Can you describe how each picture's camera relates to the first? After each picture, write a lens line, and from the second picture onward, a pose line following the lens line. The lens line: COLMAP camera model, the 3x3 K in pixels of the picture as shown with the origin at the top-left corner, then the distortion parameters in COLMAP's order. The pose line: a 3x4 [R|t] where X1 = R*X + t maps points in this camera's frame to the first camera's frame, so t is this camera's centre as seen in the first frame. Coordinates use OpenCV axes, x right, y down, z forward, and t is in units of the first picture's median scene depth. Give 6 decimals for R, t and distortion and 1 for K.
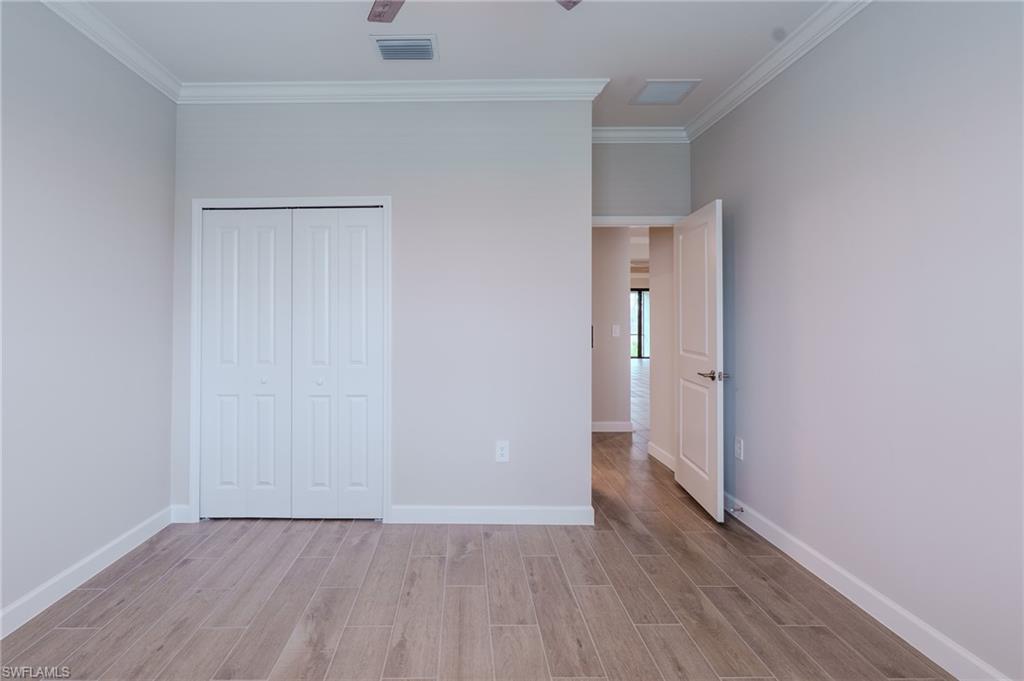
lens RADIAL K [[494.5, 0, 458.2], [0, 494.5, 306.4], [0, 0, 1]] dist [-0.003360, -0.000132]
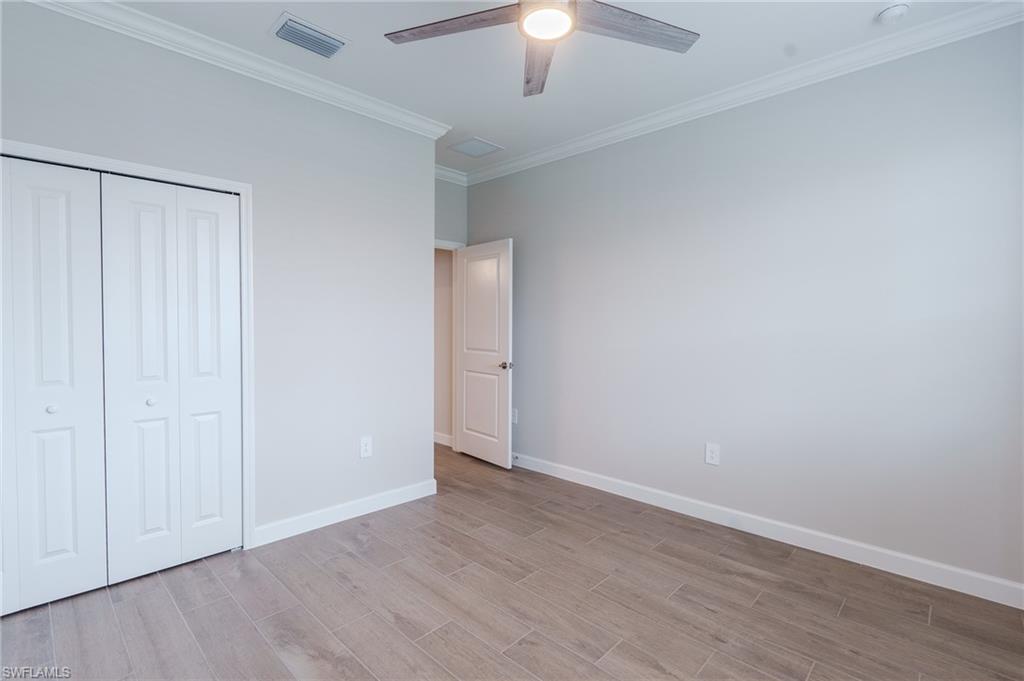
lens RADIAL K [[480.6, 0, 514.4], [0, 480.6, 328.0], [0, 0, 1]] dist [-0.003657, -0.000104]
pose [[0.688693, -0.001380, 0.725052, -0.452578], [-0.021640, 0.999514, 0.022458, 0.004642], [-0.724730, -0.031157, 0.688328, 0.058283]]
